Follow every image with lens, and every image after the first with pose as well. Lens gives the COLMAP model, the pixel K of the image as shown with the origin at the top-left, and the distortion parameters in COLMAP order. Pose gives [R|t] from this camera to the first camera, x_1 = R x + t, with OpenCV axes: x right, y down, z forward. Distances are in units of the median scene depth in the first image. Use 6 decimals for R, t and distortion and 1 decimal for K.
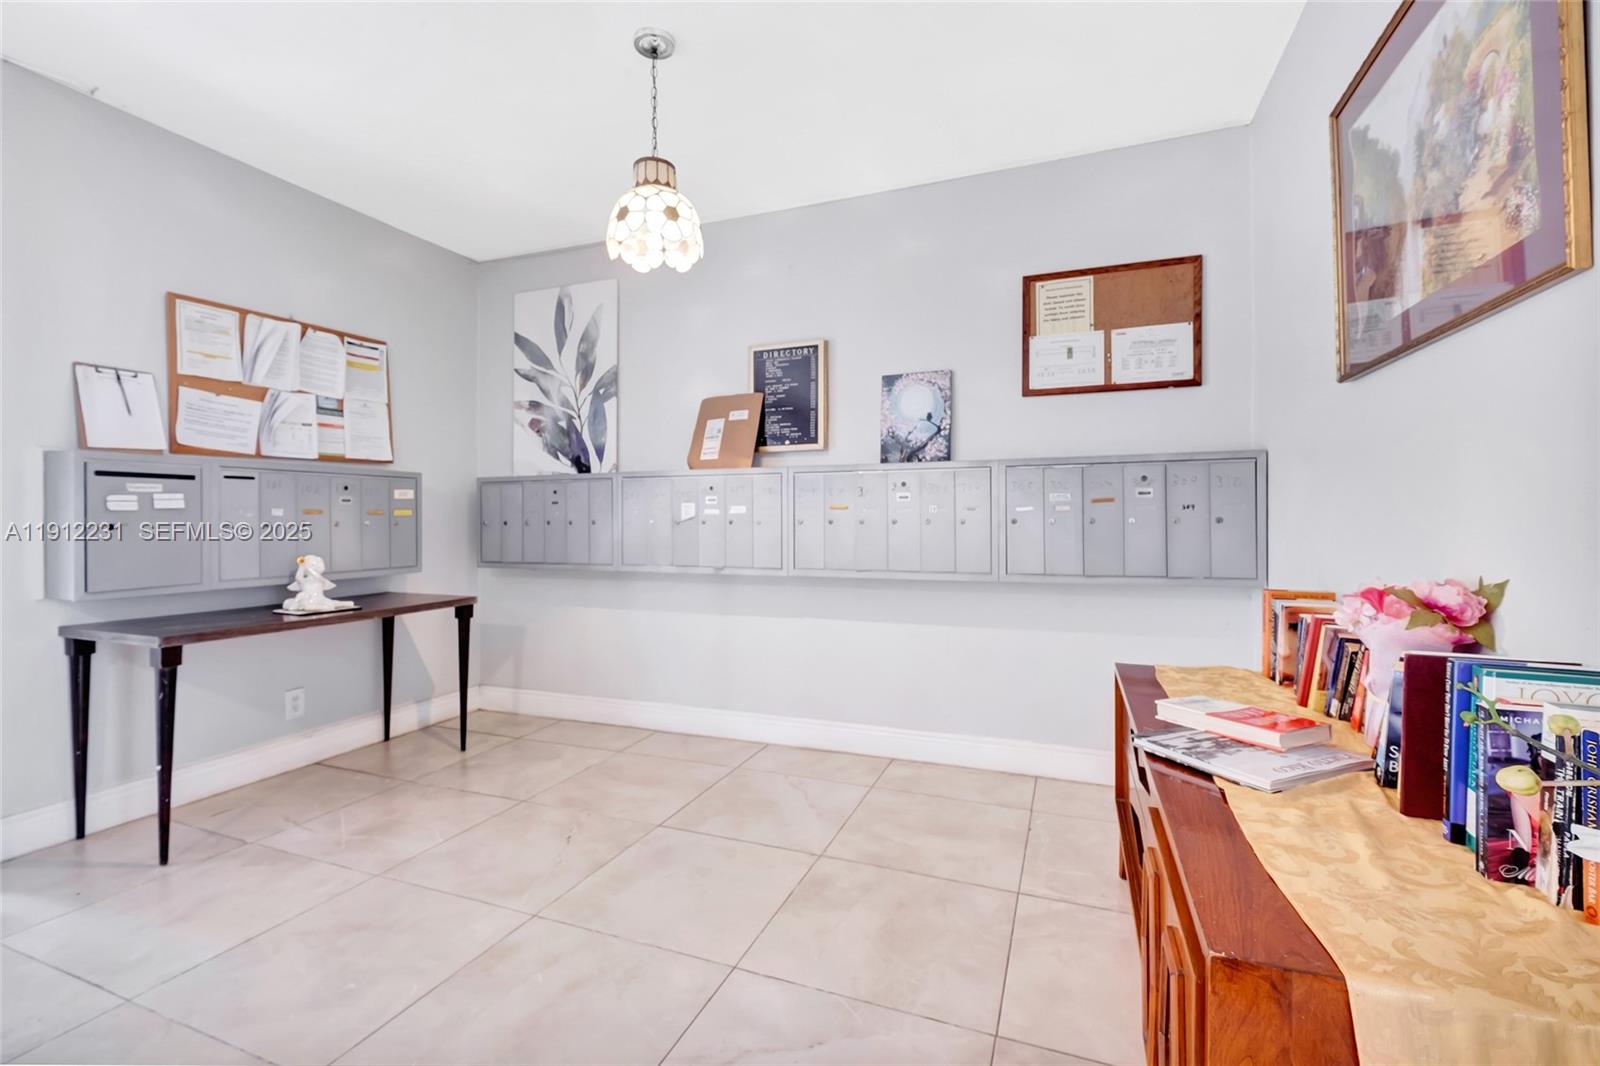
lens RADIAL K [[695.3, 0, 799.8], [0, 695.3, 524.5], [0, 0, 1]] dist [-0.000800, -0.000285]
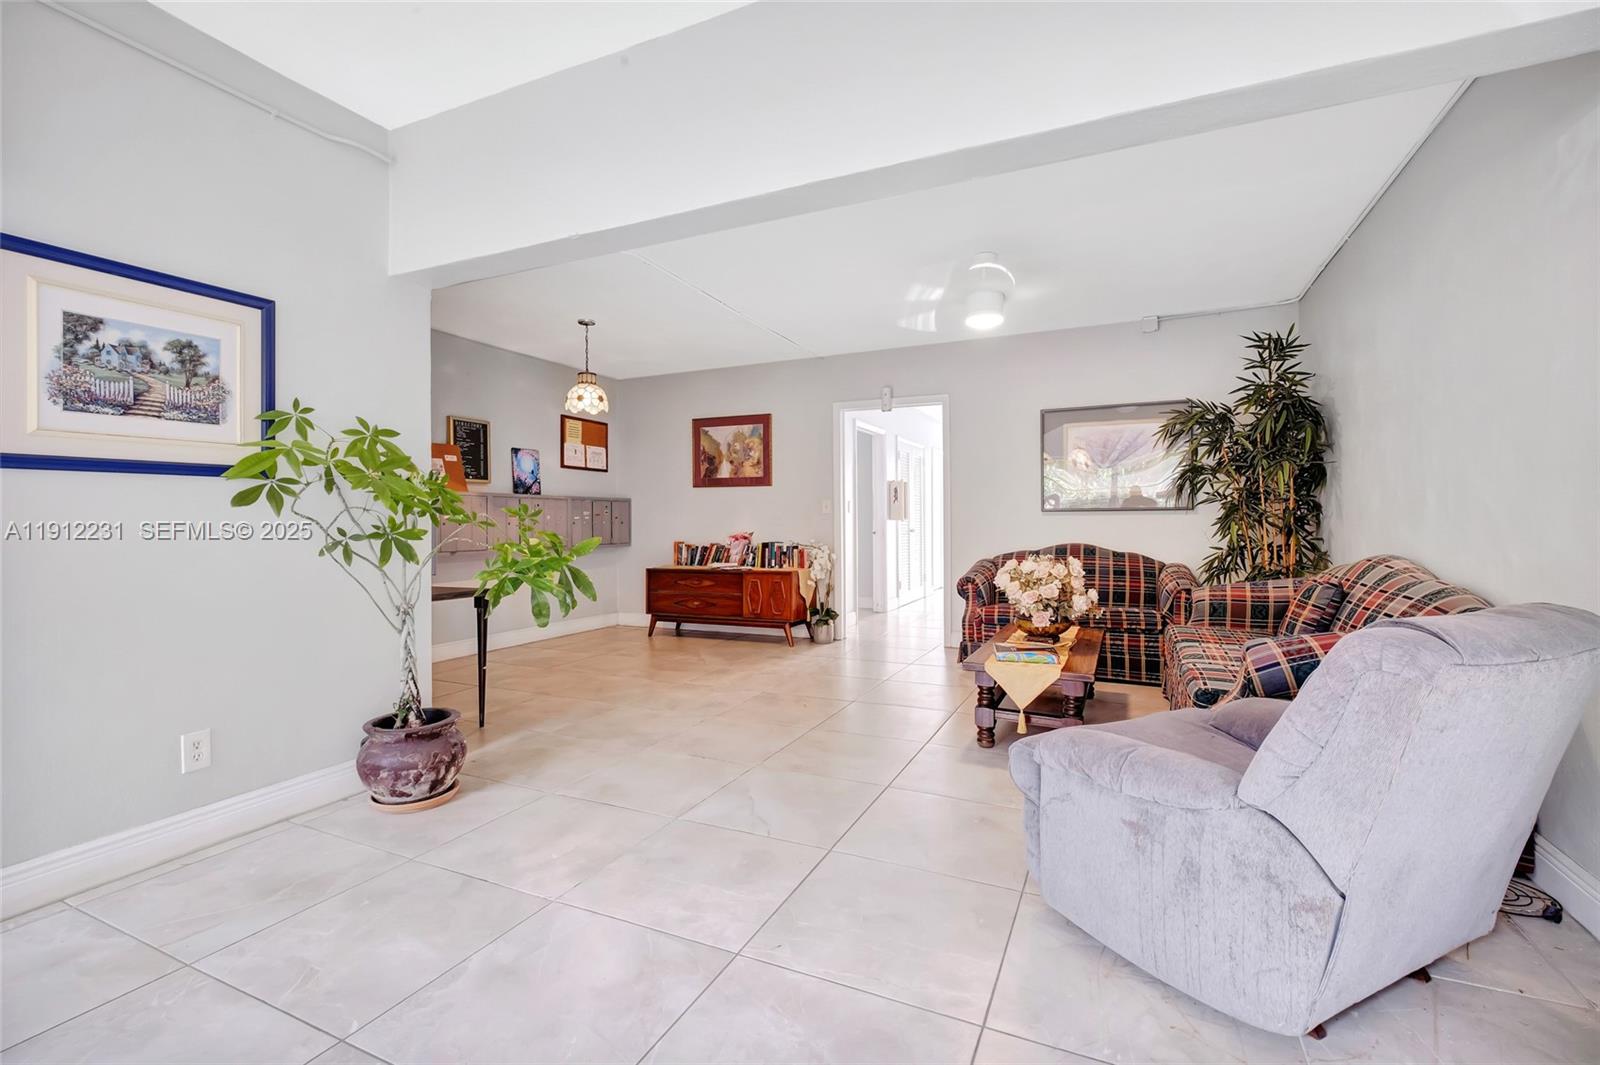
lens RADIAL K [[695.3, 0, 802.4], [0, 695.3, 526.8], [0, 0, 1]] dist [-0.000800, -0.000285]
pose [[0.058985, -0.003438, 0.998253, -1.835449], [0.003320, 0.999989, 0.003248, 0.001501], [-0.998253, 0.003122, 0.058996, 0.091645]]
